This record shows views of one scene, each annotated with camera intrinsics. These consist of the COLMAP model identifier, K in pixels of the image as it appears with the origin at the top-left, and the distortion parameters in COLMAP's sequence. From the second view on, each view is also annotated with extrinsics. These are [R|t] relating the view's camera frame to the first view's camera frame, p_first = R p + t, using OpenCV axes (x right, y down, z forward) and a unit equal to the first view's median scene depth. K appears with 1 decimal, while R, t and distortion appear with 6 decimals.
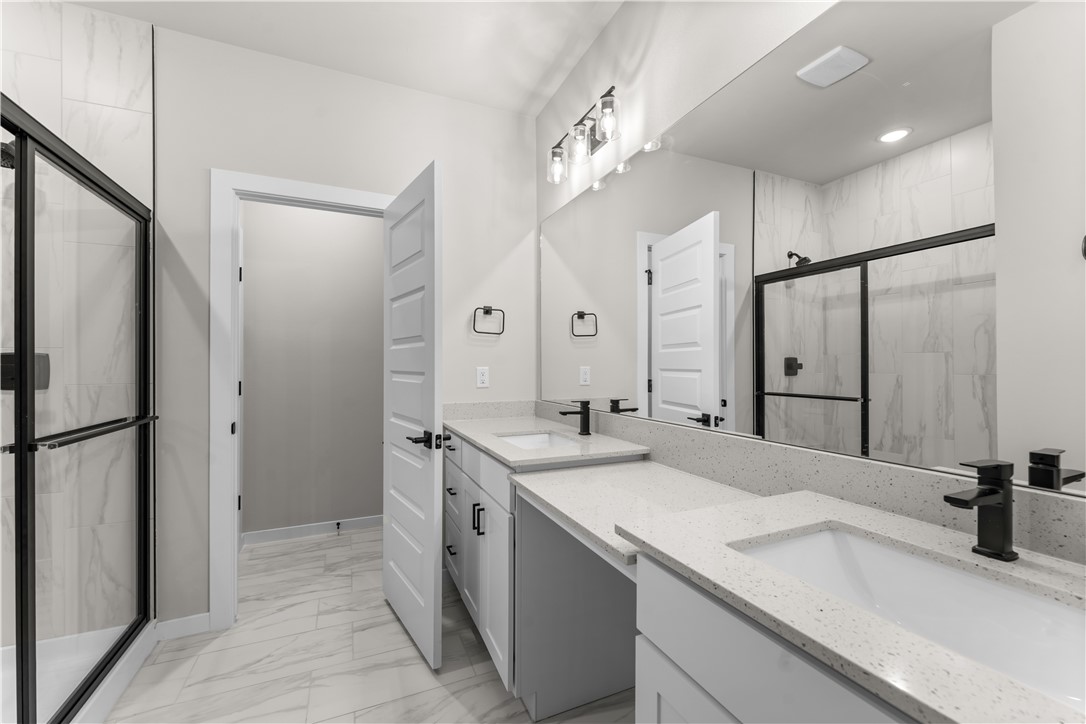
lens RADIAL K [[441.1, 0, 539.6], [0, 441.1, 363.1], [0, 0, 1]] dist [0.000124, -0.000496]
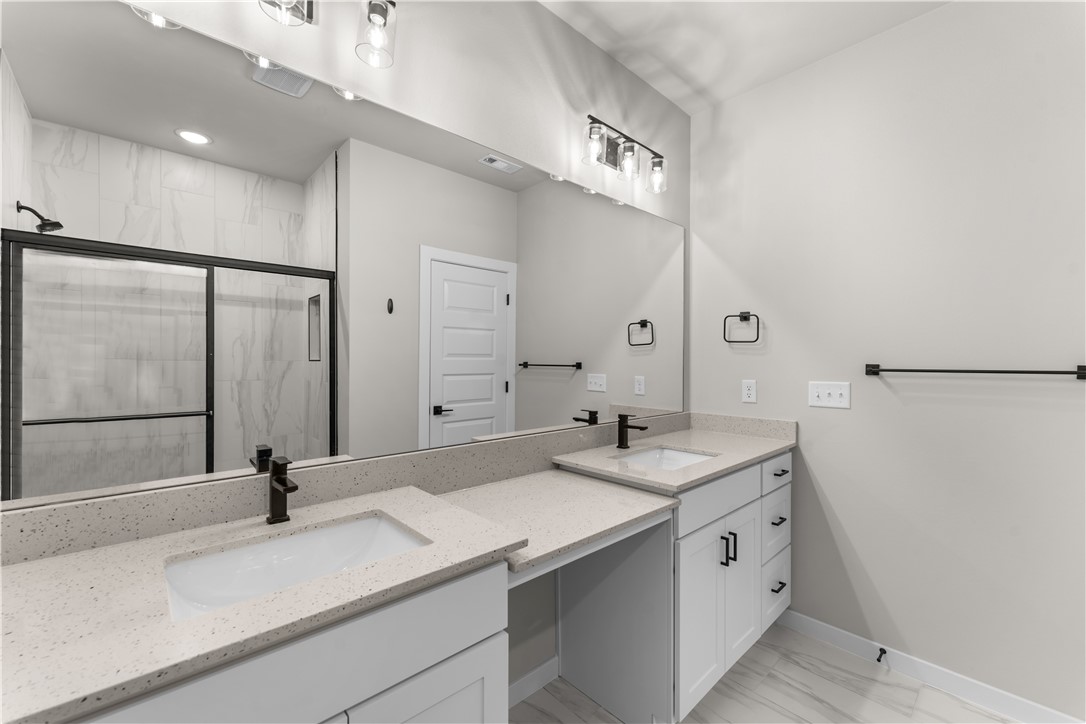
lens RADIAL K [[441.1, 0, 539.6], [0, 441.1, 363.1], [0, 0, 1]] dist [0.000124, -0.000496]
pose [[-0.302314, -0.003759, 0.953201, -0.364450], [-0.001516, 0.999993, 0.003463, -0.025787], [-0.953207, -0.000398, -0.302318, 0.595278]]
